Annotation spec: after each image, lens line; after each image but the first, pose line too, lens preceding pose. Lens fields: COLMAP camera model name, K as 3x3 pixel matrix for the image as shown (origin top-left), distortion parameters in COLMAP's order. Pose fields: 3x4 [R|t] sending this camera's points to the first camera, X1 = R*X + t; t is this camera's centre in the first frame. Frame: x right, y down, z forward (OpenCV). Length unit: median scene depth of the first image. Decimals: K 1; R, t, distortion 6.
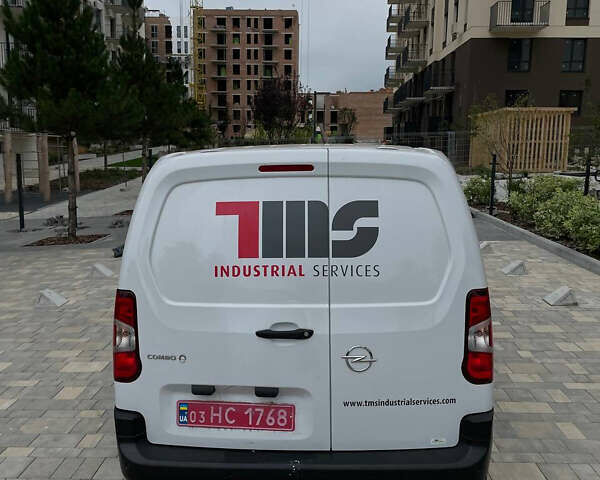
lens RADIAL K [[603.2, 0, 297.2], [0, 603.2, 238.2], [0, 0, 1]] dist [0.114243, -0.174075]
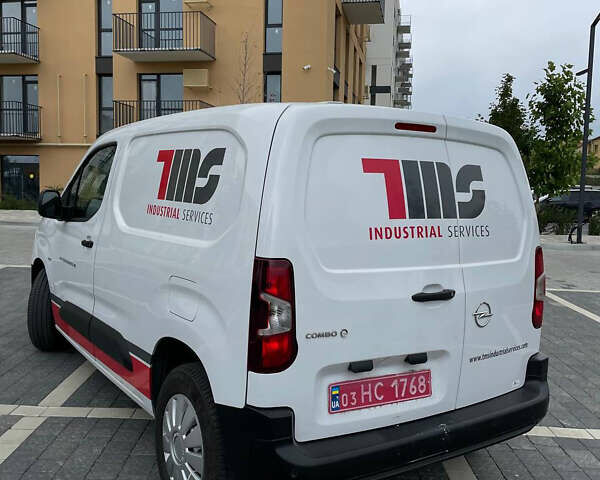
lens RADIAL K [[603.2, 0, 297.2], [0, 603.2, 238.2], [0, 0, 1]] dist [0.114243, -0.174075]
pose [[0.798415, -0.013057, 0.601966, -0.762564], [0.030073, 0.999382, -0.018211, 0.074244], [-0.601356, 0.032643, 0.798314, 0.337751]]
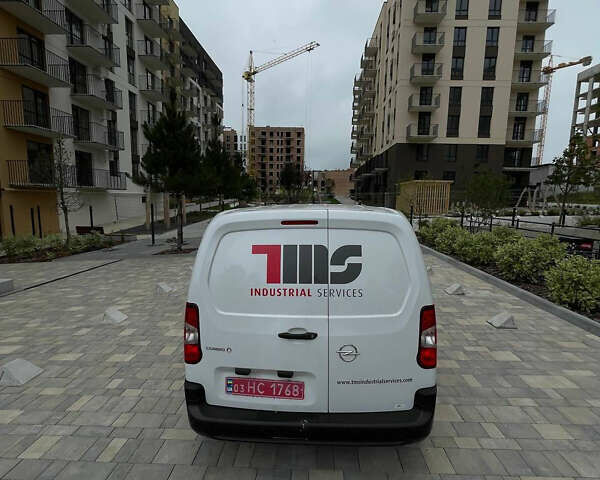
lens RADIAL K [[322.6, 0, 301.3], [0, 322.6, 241.3], [0, 0, 1]] dist [-0.004754, 0.000440]
pose [[0.999958, 0.007961, -0.004489, -0.010045], [-0.008045, 0.999789, -0.018908, -0.055043], [0.004337, 0.018944, 0.999811, 0.205109]]
